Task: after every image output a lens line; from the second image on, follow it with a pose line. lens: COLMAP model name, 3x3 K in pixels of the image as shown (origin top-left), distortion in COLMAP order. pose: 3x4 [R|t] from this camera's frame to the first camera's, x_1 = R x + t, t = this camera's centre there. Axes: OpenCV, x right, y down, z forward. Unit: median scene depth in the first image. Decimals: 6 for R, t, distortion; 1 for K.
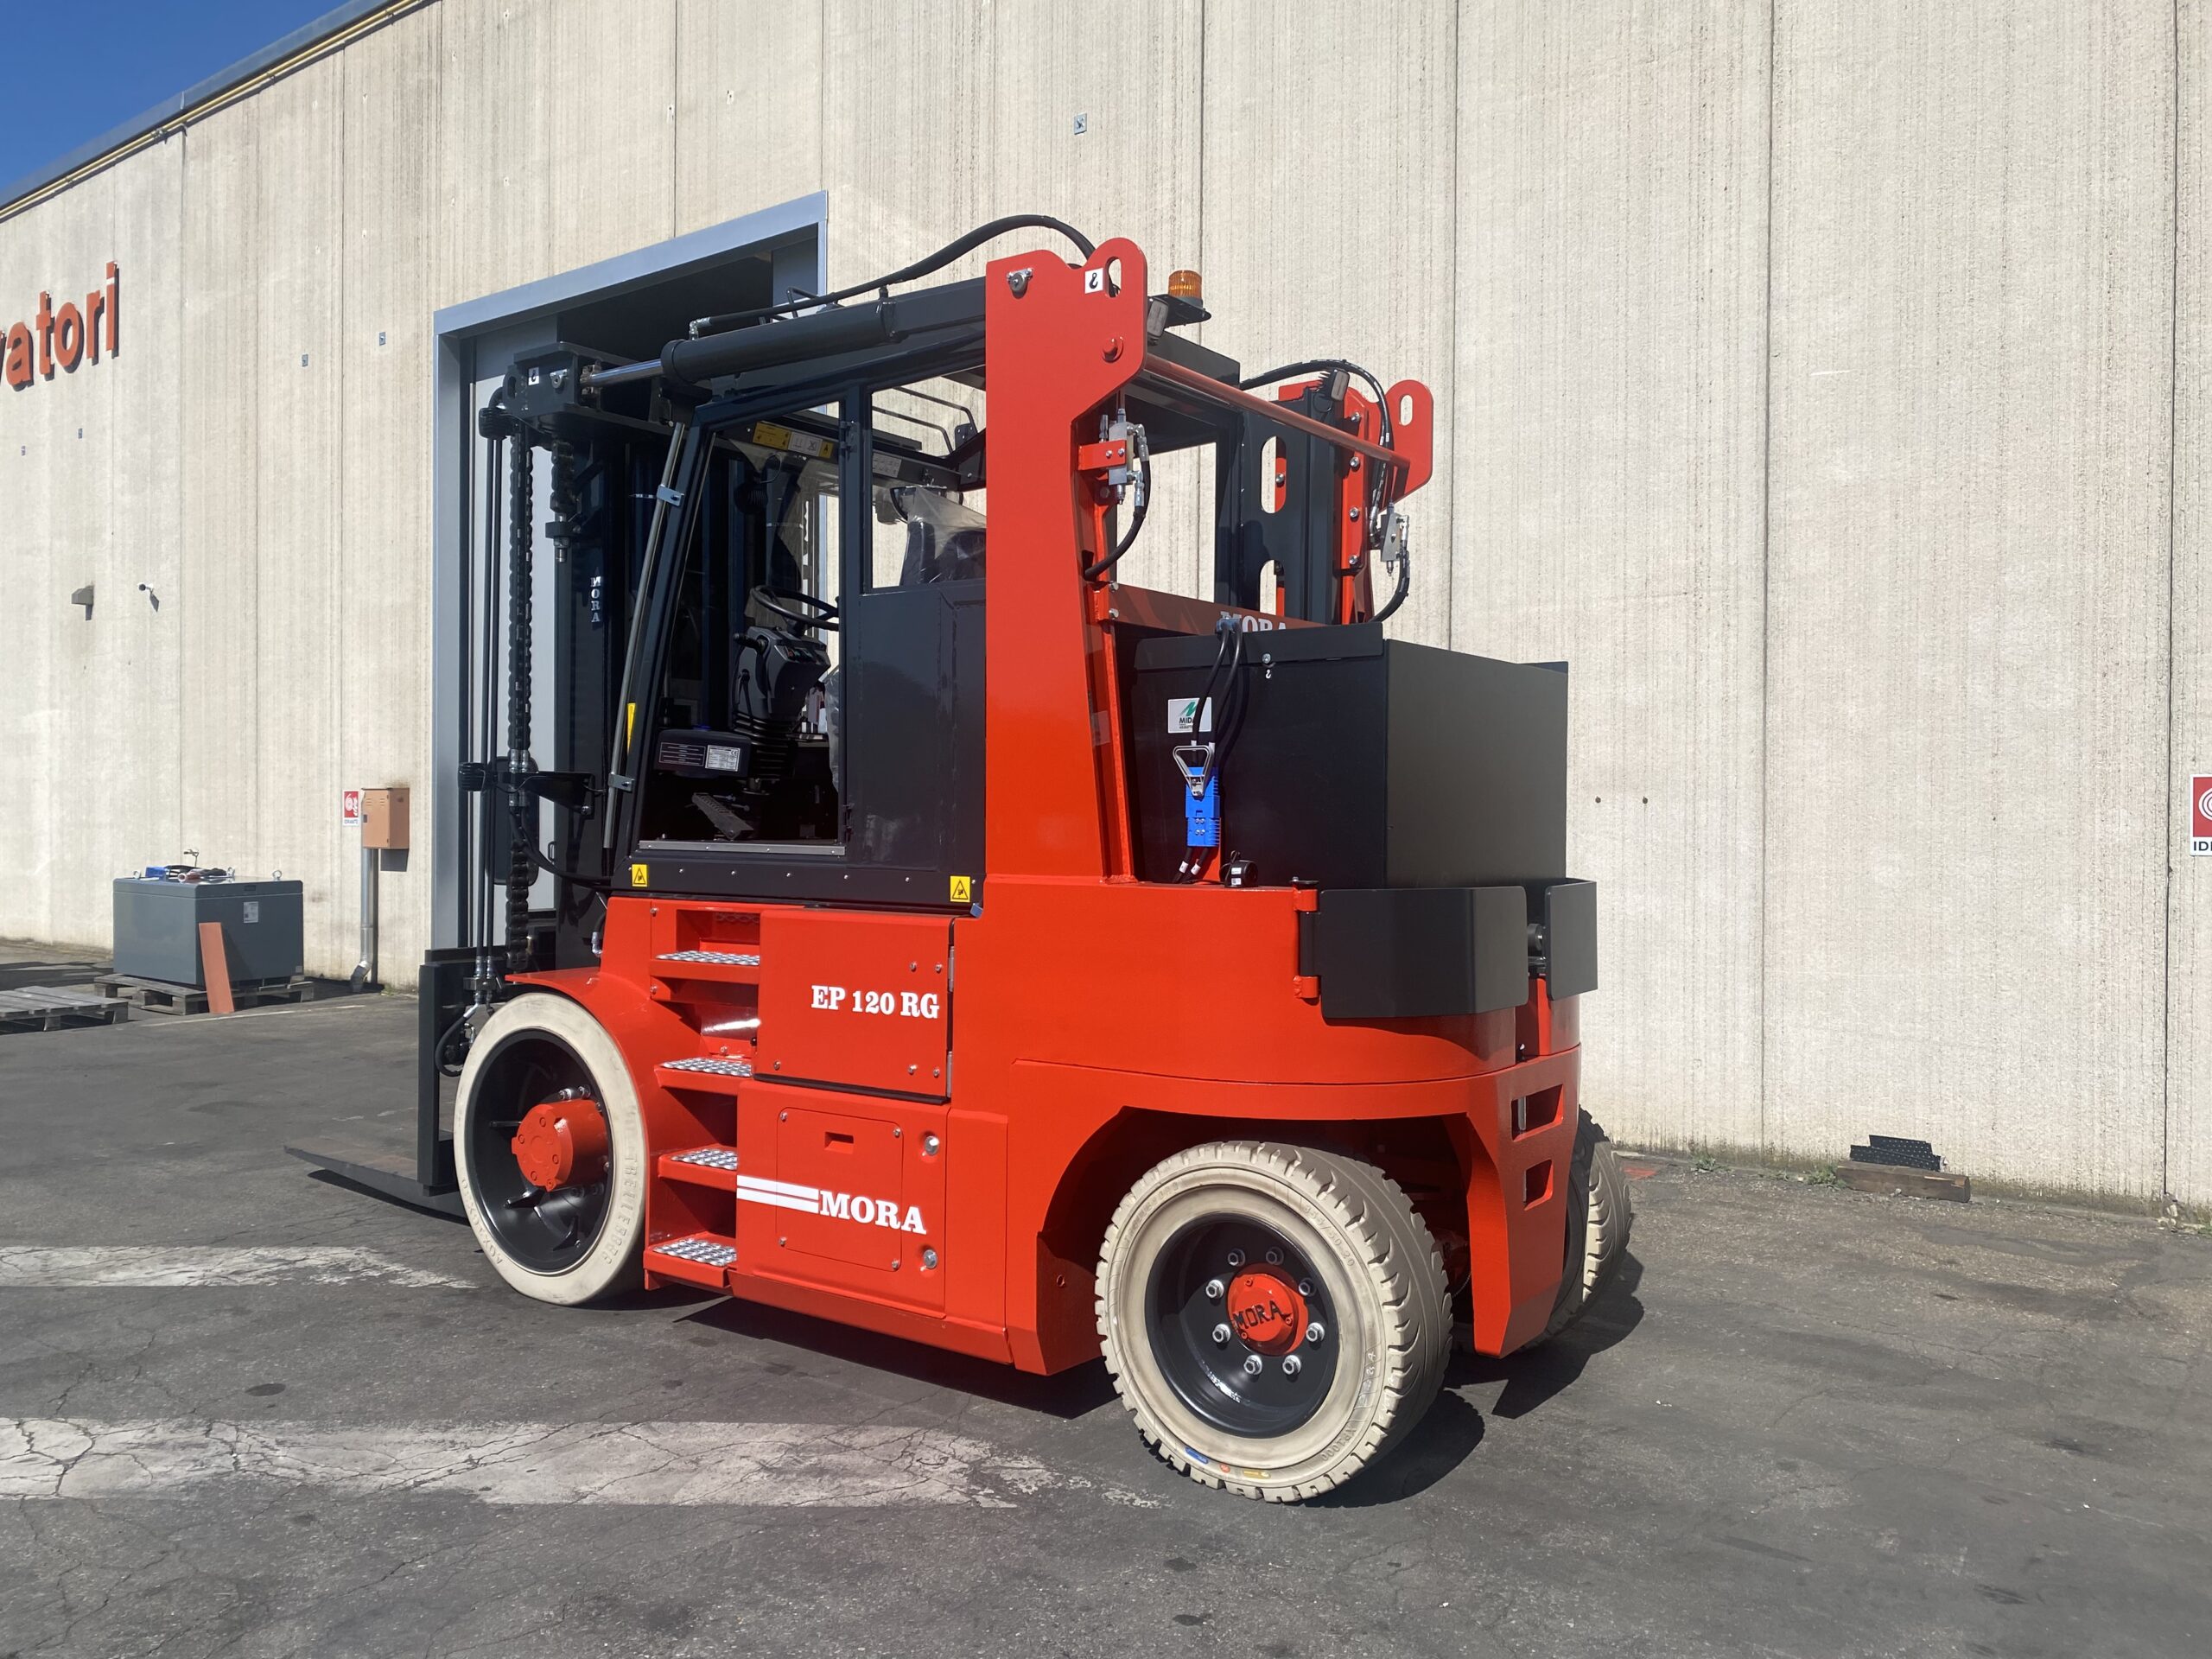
lens RADIAL K [[1705.6, 0, 1109.0], [0, 1705.6, 826.4], [0, 0, 1]] dist [0.009657, -0.004326]
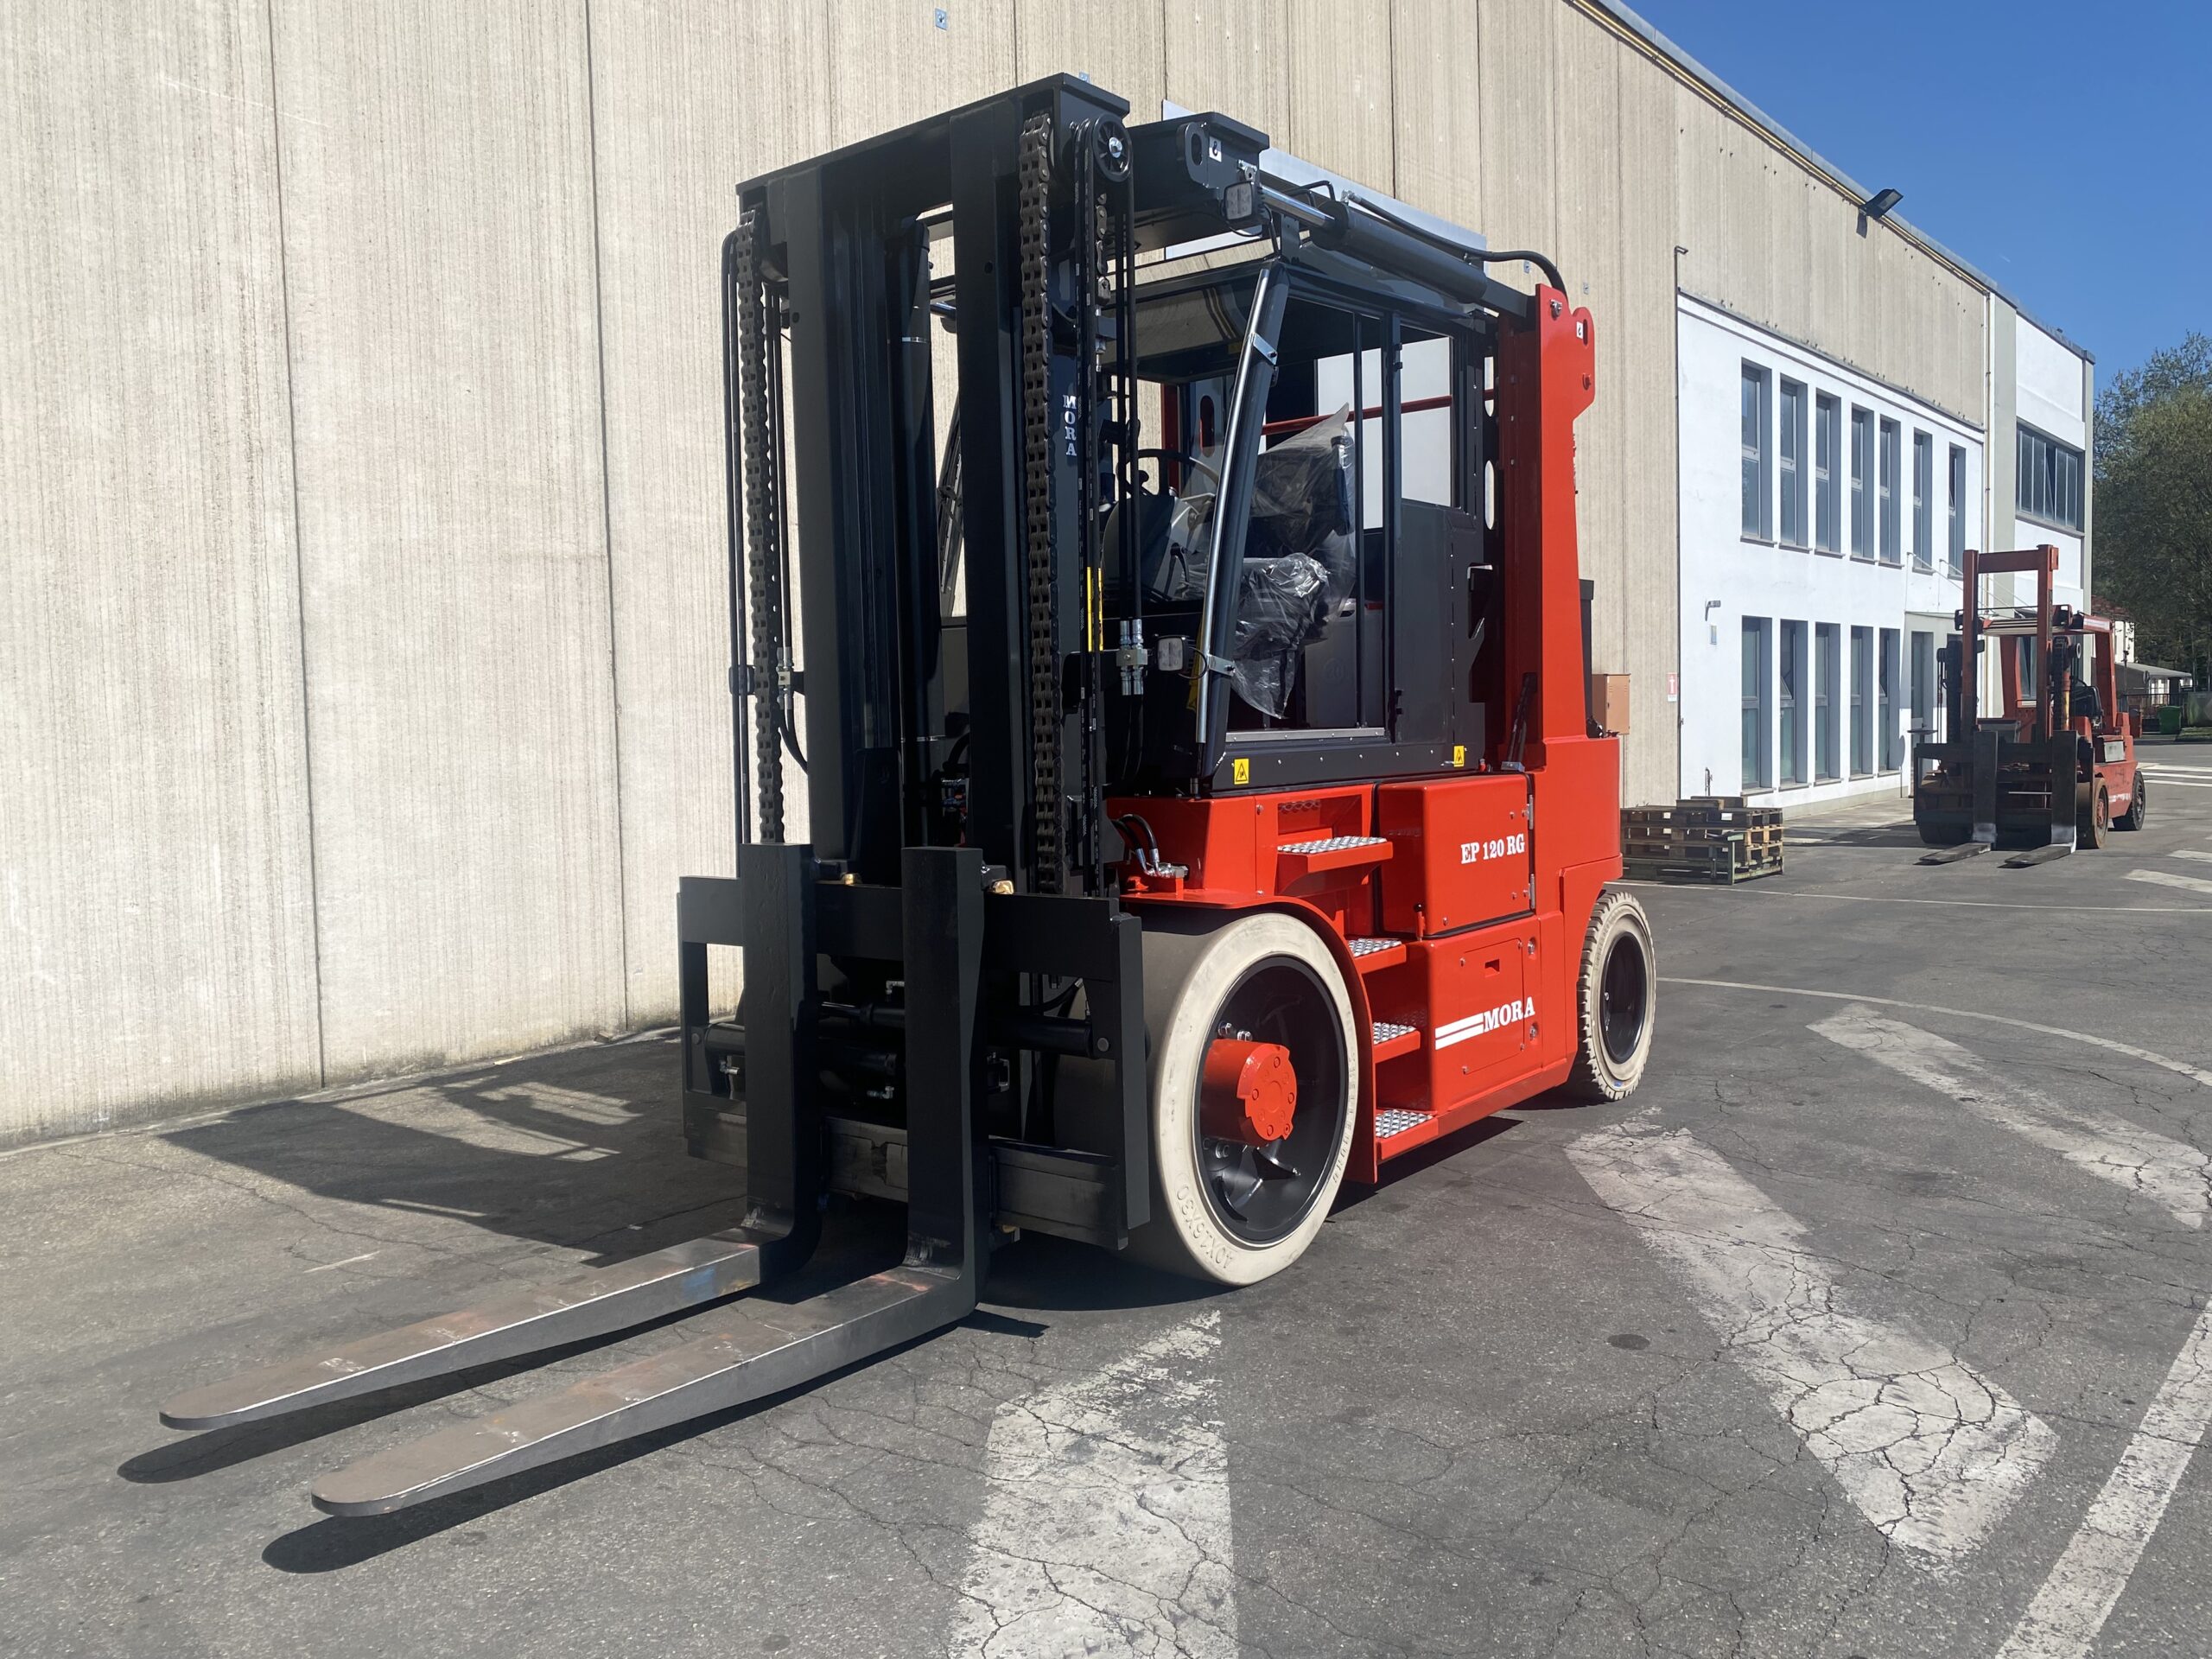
lens RADIAL K [[1674.6, 0, 1105.9], [0, 1674.6, 813.1], [0, 0, 1]] dist [0.008012, -0.006943]
pose [[0.046356, -0.065600, 0.996769, -1.377499], [0.030256, 0.997476, 0.064239, -0.009004], [-0.998467, 0.027180, 0.048224, 1.241581]]
